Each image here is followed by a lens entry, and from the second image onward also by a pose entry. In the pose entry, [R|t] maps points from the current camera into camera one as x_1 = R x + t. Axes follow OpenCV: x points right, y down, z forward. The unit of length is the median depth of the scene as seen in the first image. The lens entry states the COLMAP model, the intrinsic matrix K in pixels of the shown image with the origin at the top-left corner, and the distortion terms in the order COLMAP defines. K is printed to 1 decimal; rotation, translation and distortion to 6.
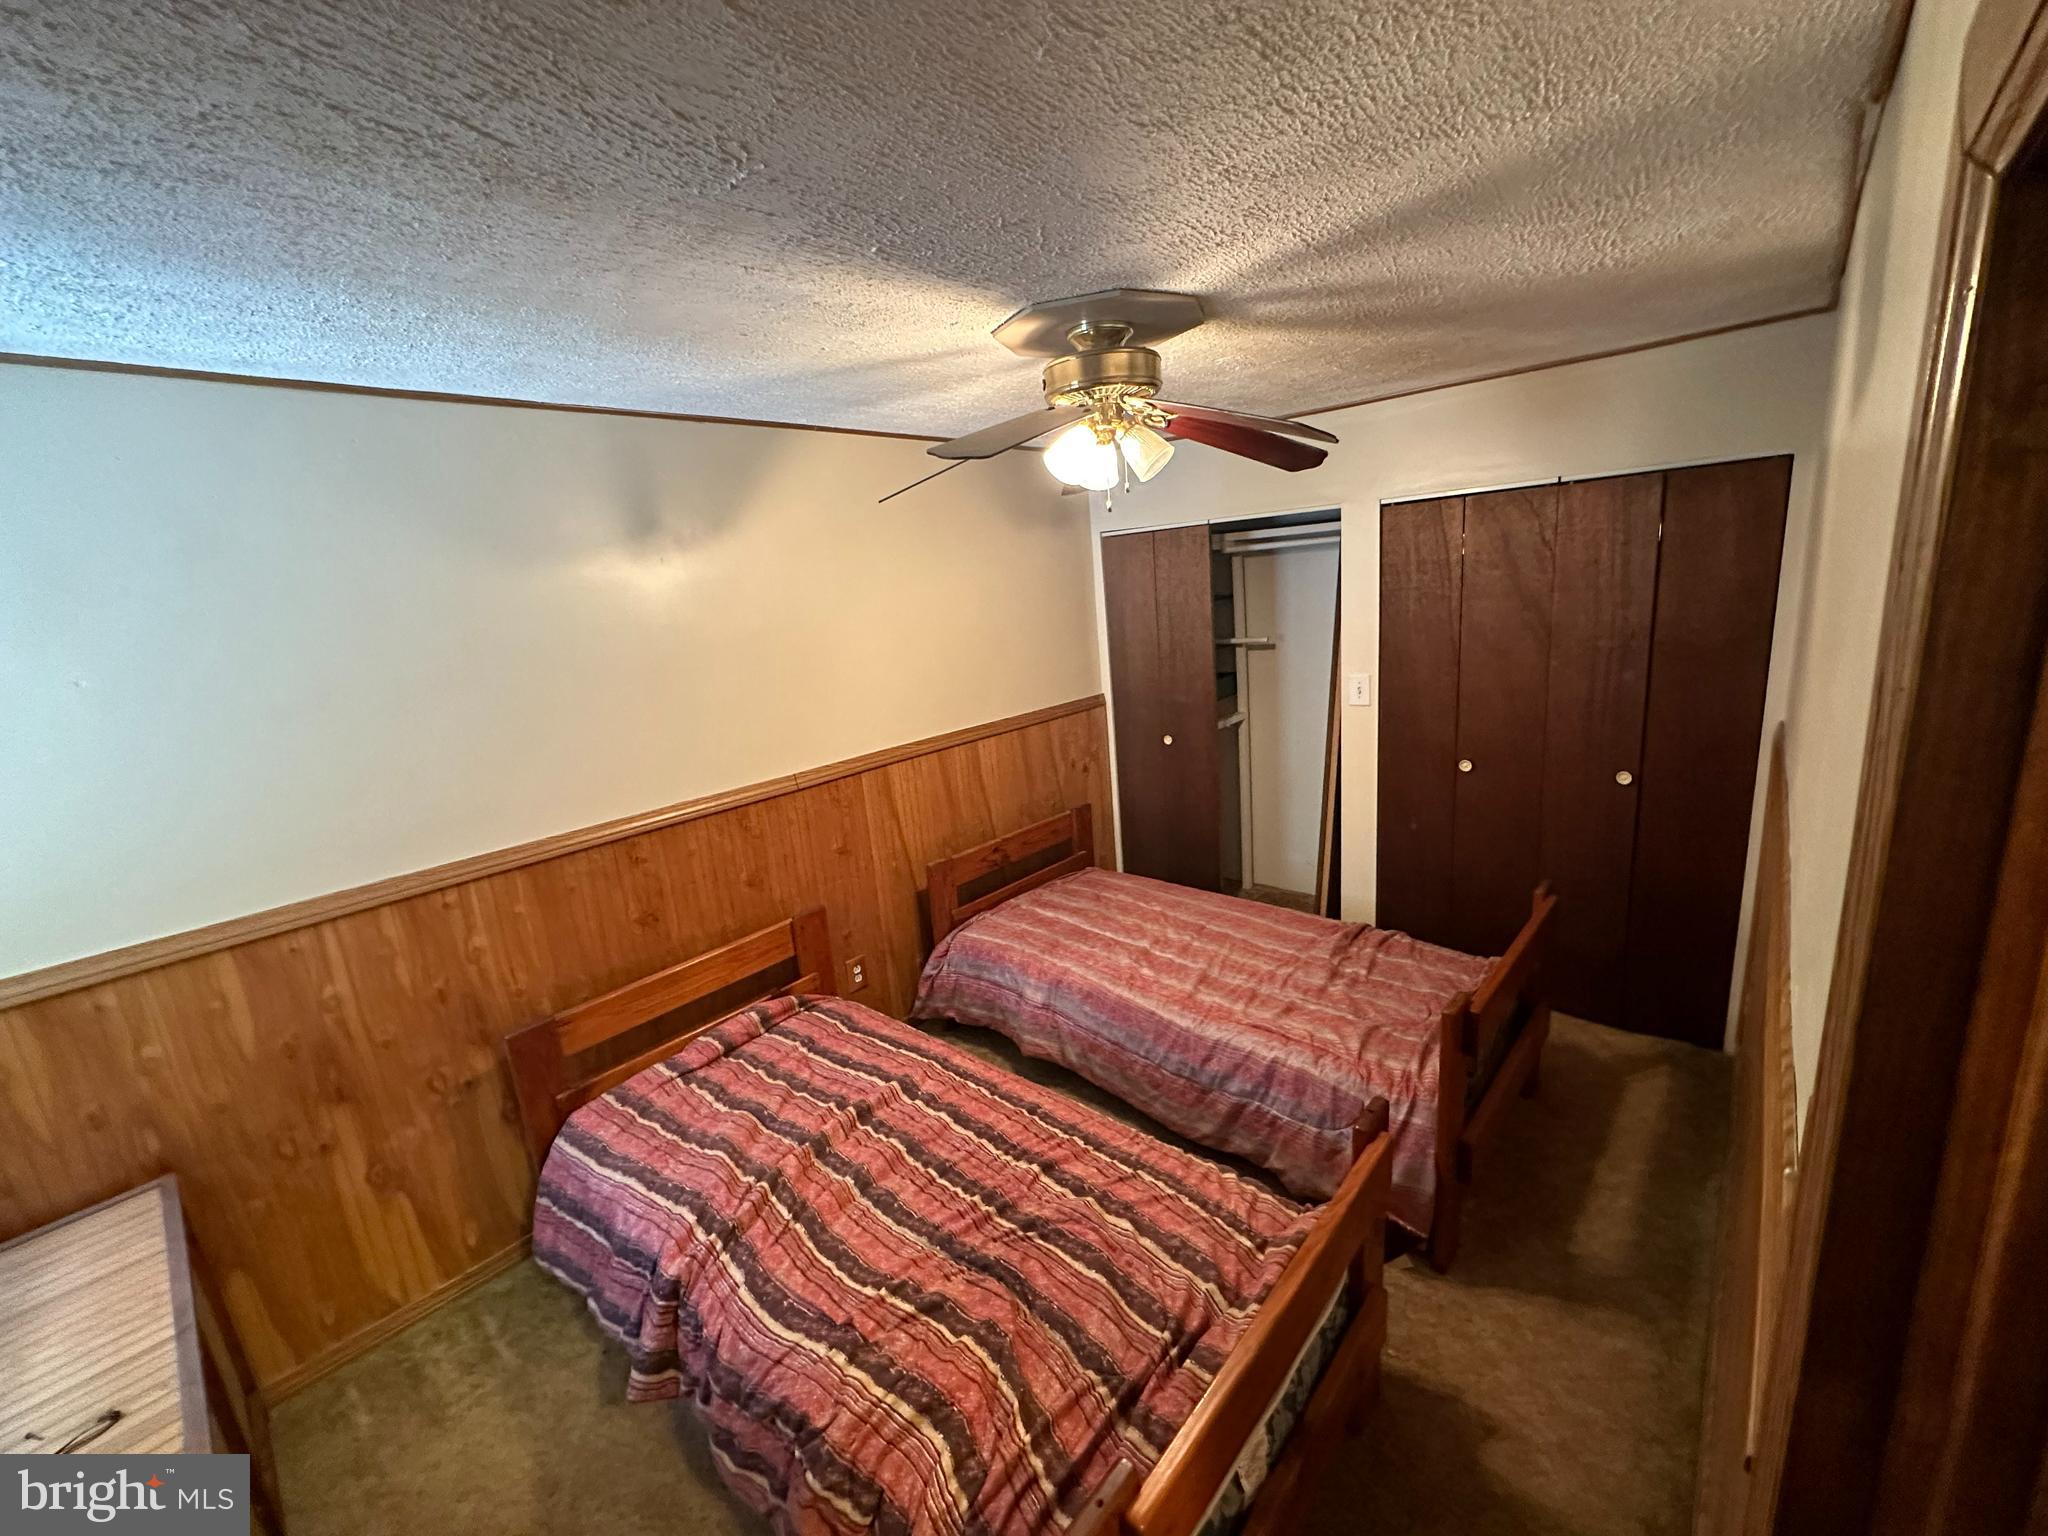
lens RADIAL K [[819.0, 0, 1026.2], [0, 819.0, 768.4], [0, 0, 1]] dist [-0.003046, 0.000546]
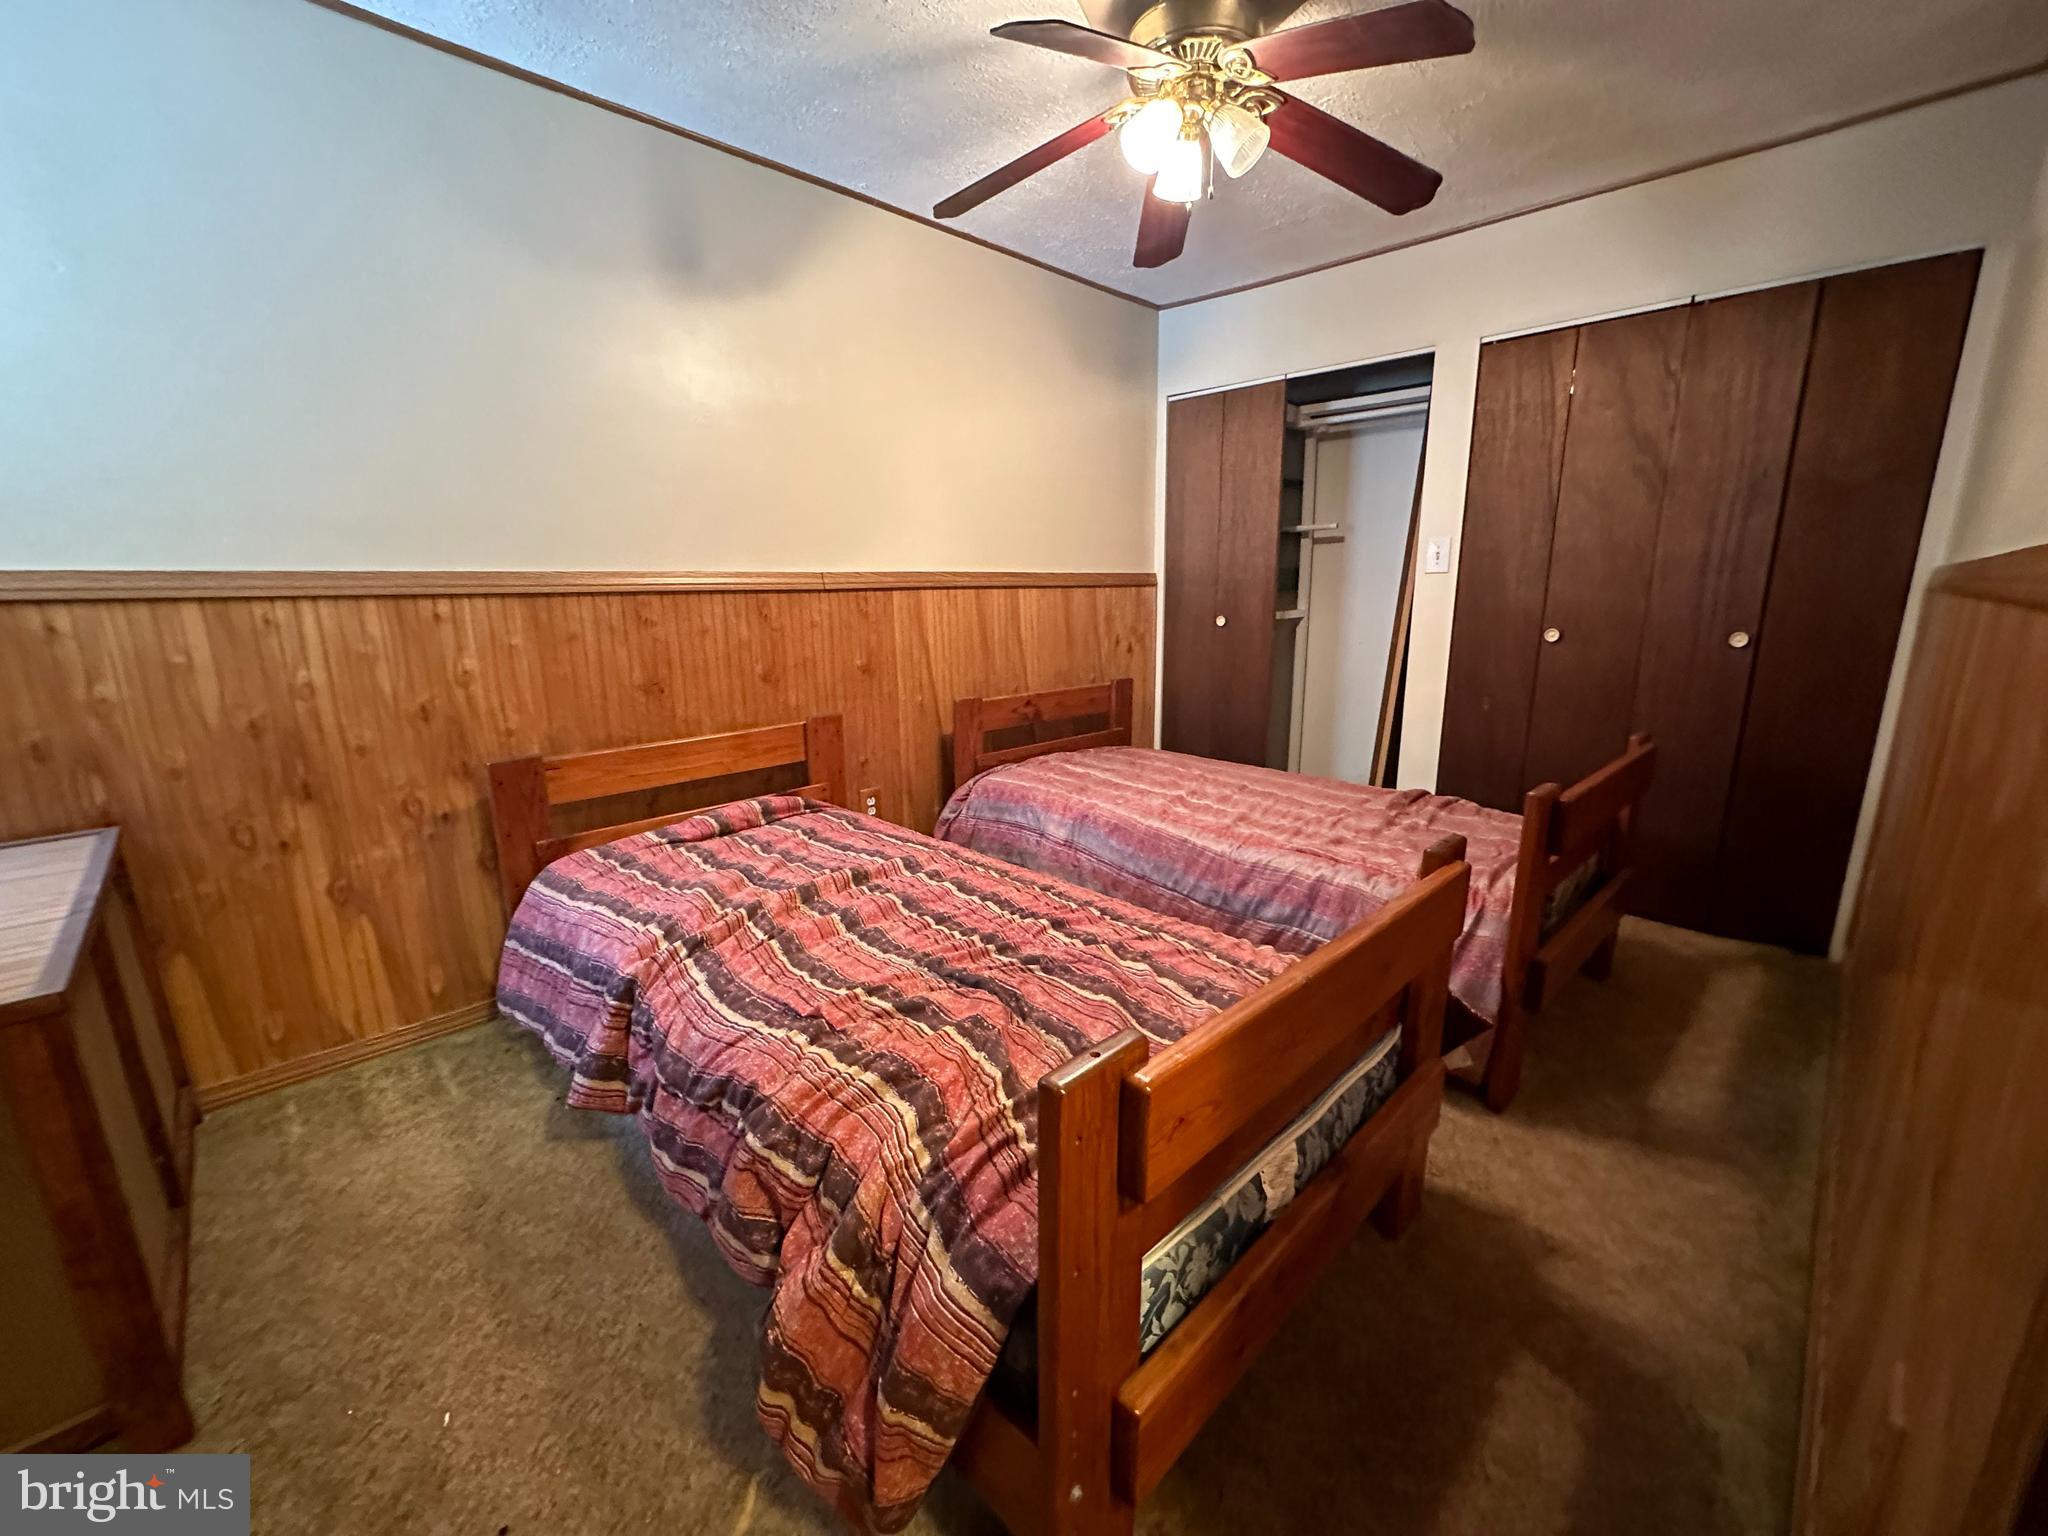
lens RADIAL K [[819.0, 0, 1026.1], [0, 819.0, 770.0], [0, 0, 1]] dist [-0.003046, 0.000546]
pose [[0.995277, 0.085495, -0.045982, 0.016957], [-0.085491, 0.996337, 0.002054, 0.288311], [0.045989, 0.001887, 0.998940, 0.102200]]
